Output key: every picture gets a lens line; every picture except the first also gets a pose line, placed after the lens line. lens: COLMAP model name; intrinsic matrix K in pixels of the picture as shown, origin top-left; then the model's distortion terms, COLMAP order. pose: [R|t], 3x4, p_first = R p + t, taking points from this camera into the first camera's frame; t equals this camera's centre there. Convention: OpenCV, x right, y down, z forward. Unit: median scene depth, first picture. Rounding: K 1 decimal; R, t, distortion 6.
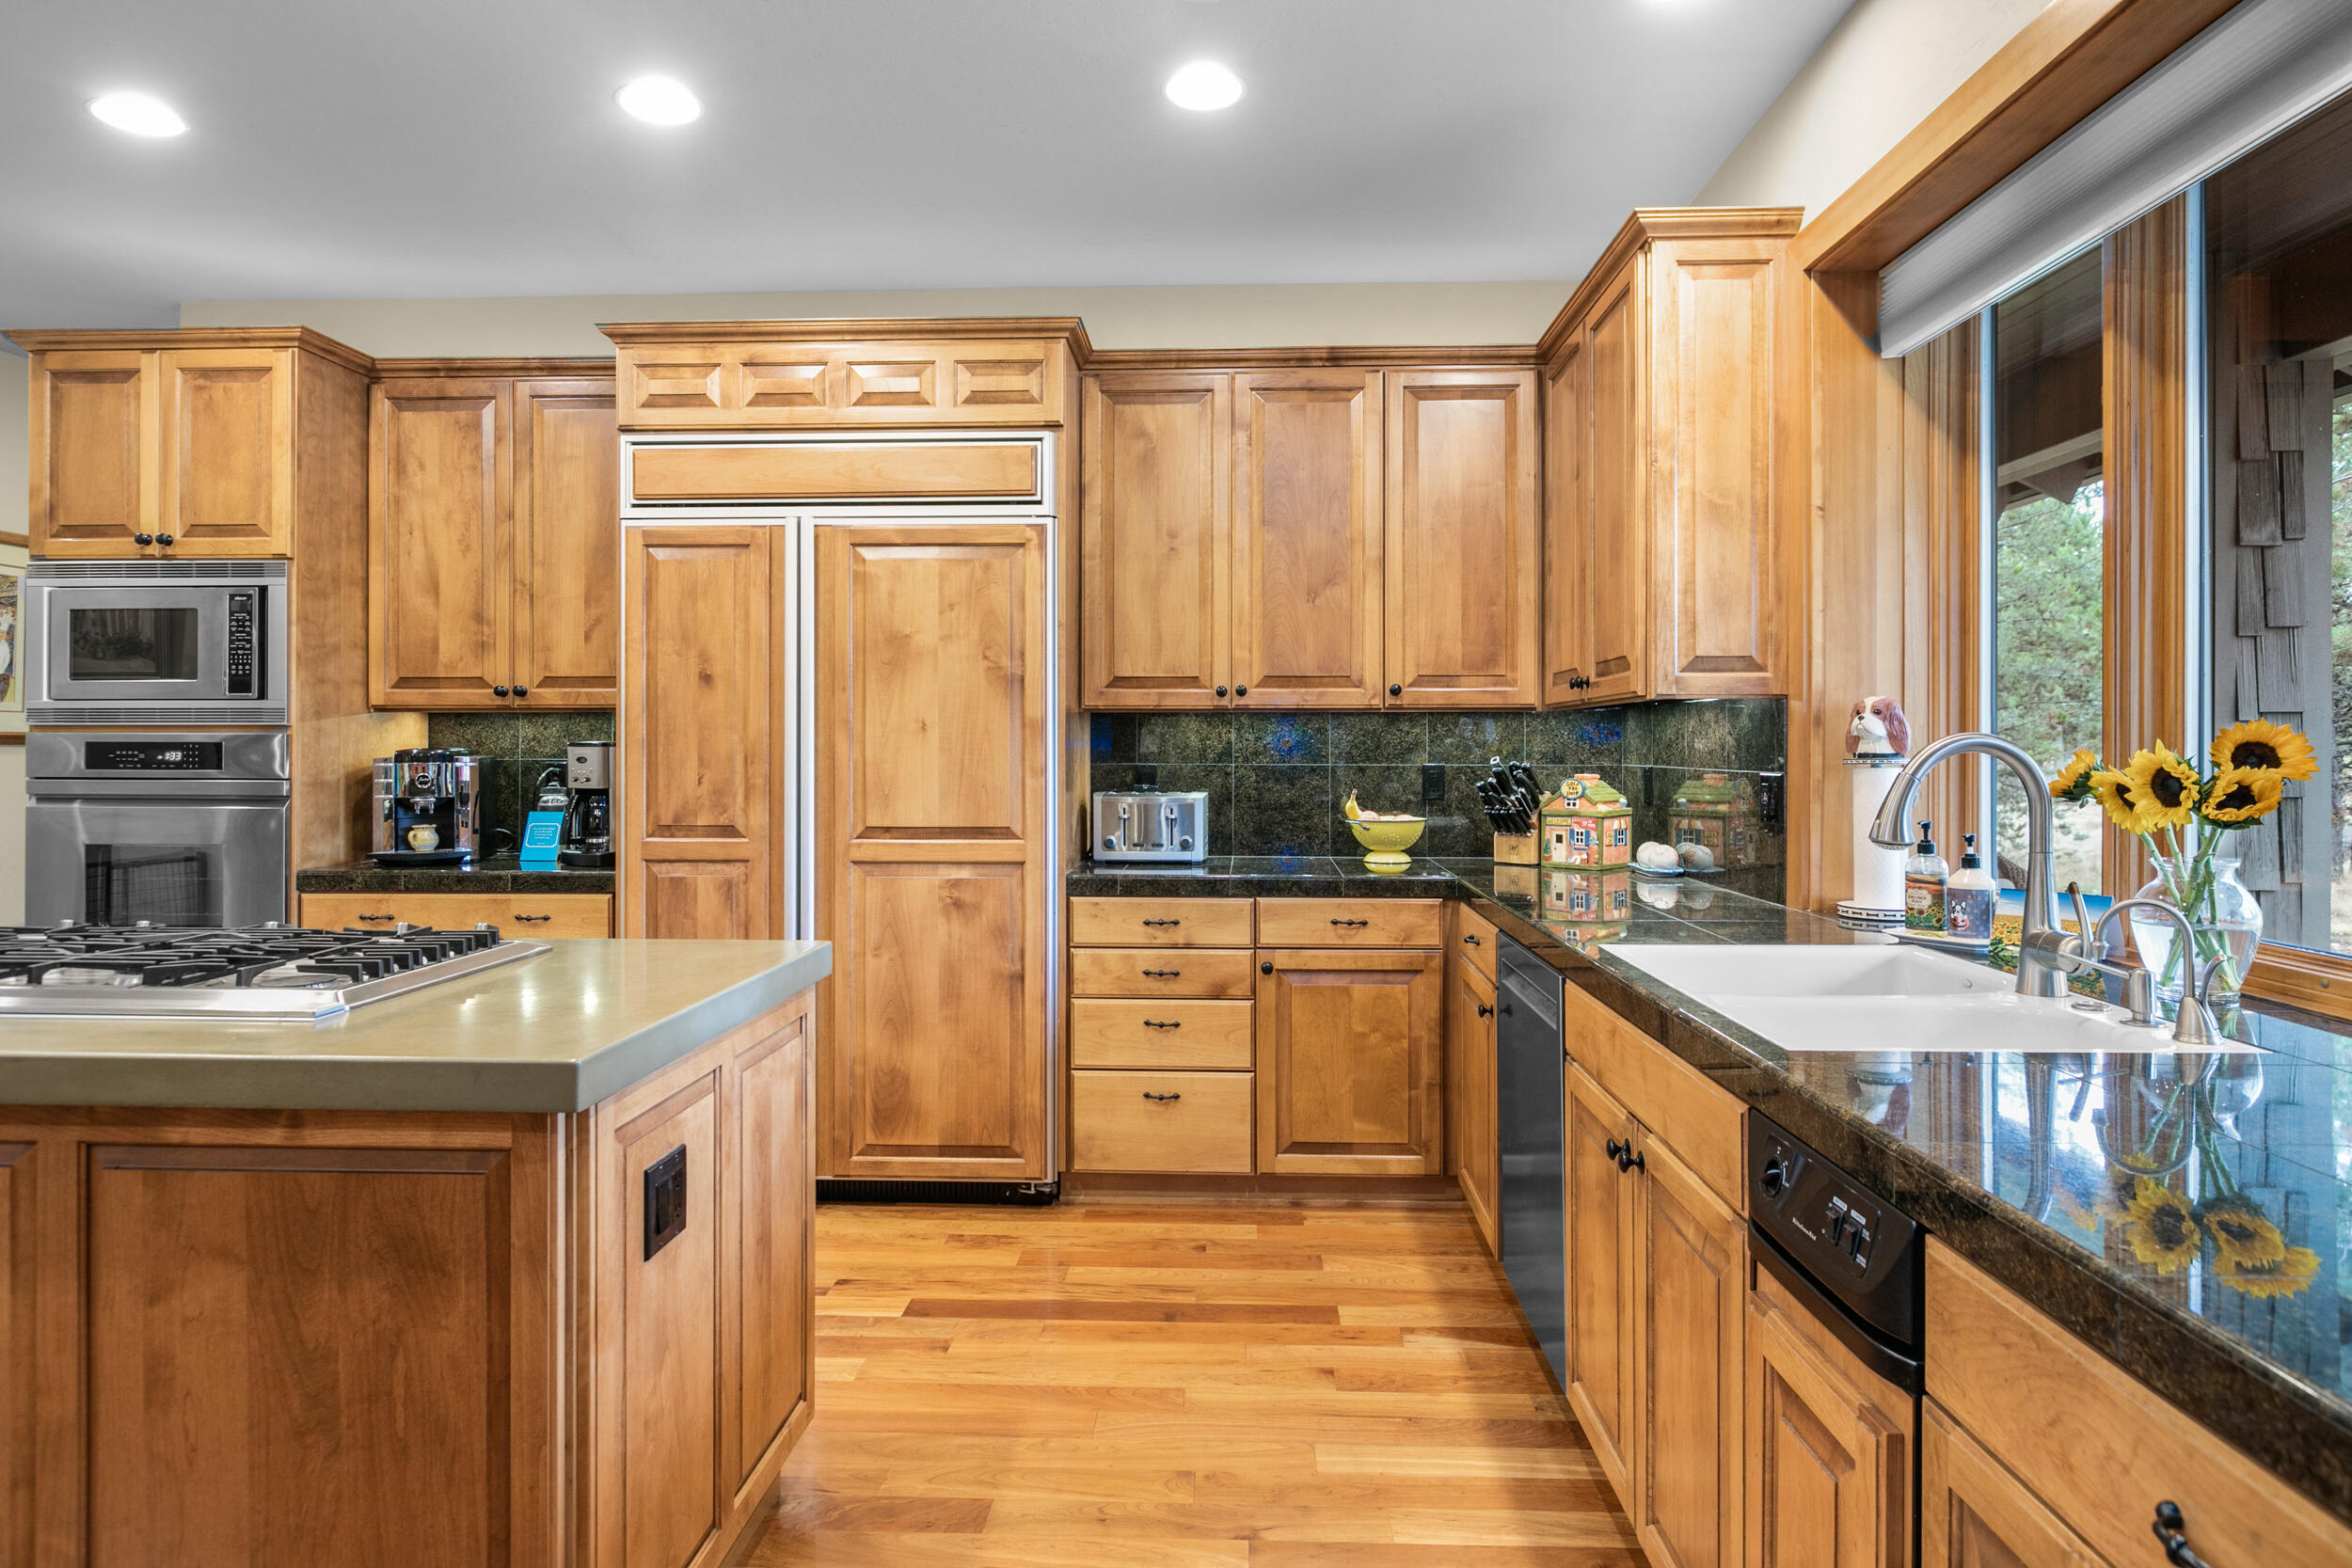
lens RADIAL K [[1352.0, 0, 1183.6], [0, 1352.0, 748.6], [0, 0, 1]] dist [0.005265, -0.002819]
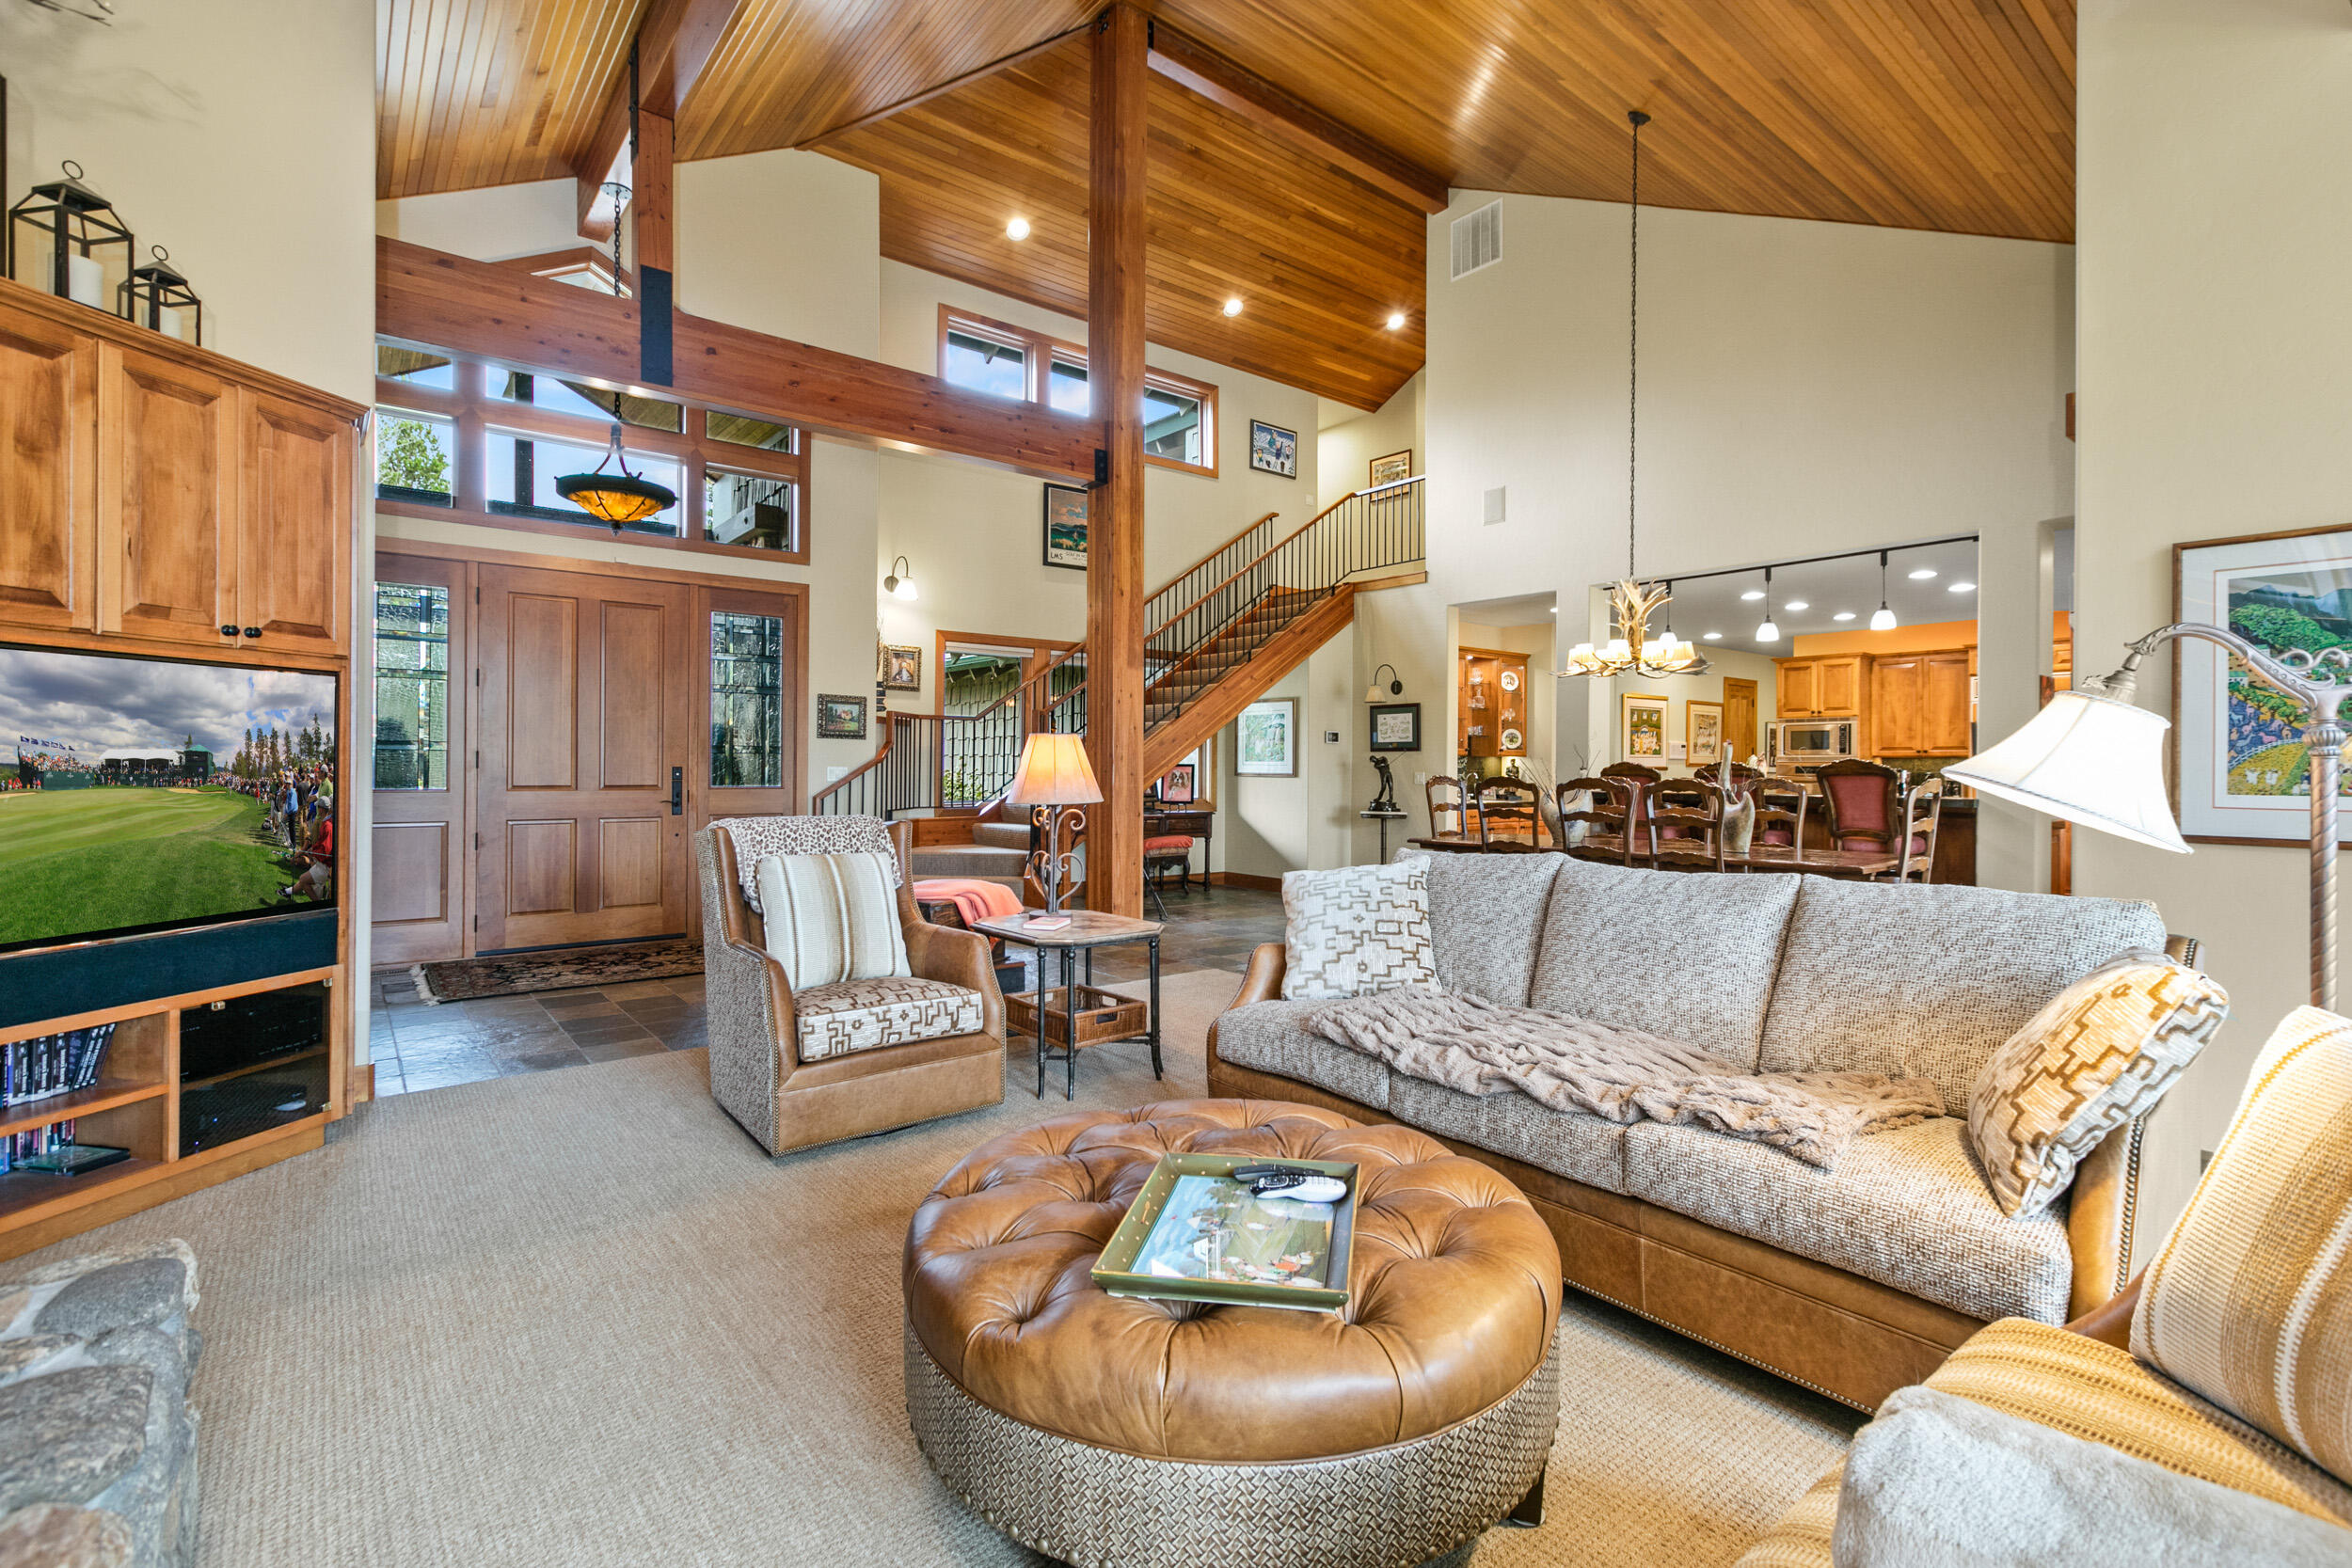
lens RADIAL K [[1070.3, 0, 1172.4], [0, 1070.3, 758.4], [0, 0, 1]] dist [0.002225, -0.000155]
pose [[0.656756, -0.003445, -0.754095, 0.318213], [-0.005409, 0.999942, -0.009279, 0.014346], [0.754083, 0.010173, 0.656700, -2.334728]]
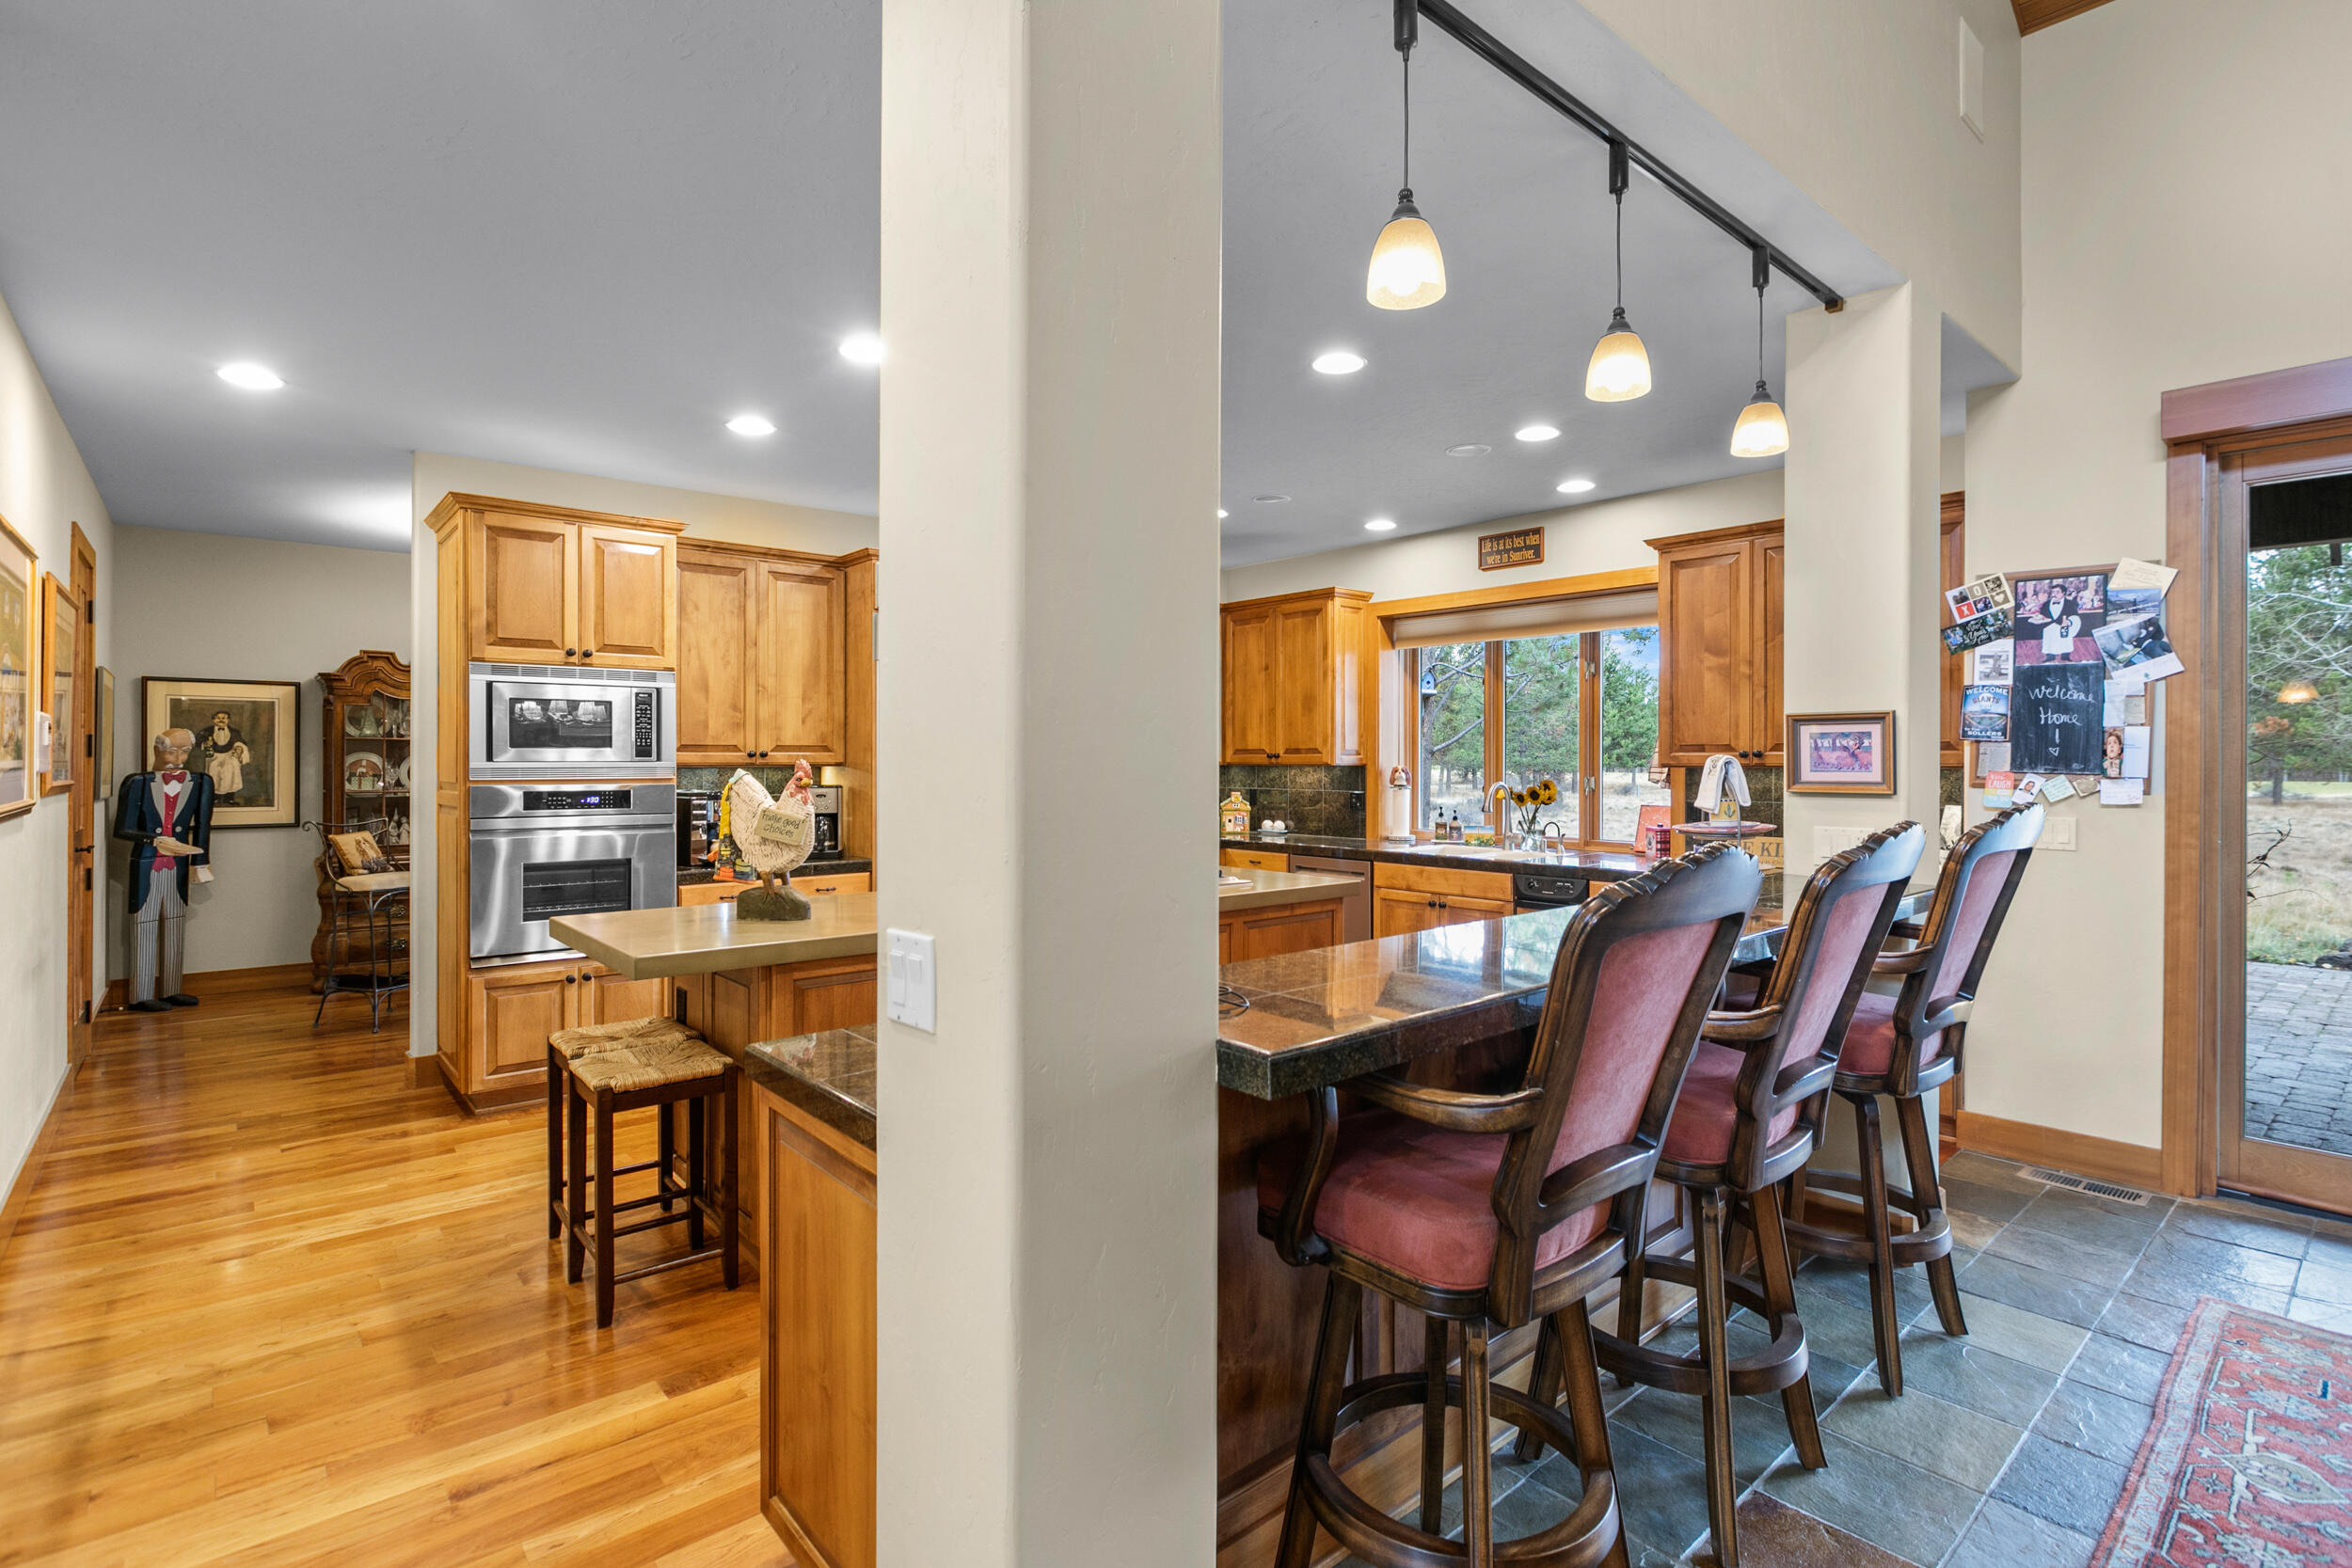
lens RADIAL K [[1124.8, 0, 1190.4], [0, 1124.8, 765.6], [0, 0, 1]] dist [-0.003449, 0.000133]
pose [[0.723795, -0.003693, 0.690005, -1.117626], [0.000921, 0.999990, 0.004386, -0.036392], [-0.690015, -0.002540, 0.723791, -0.341064]]
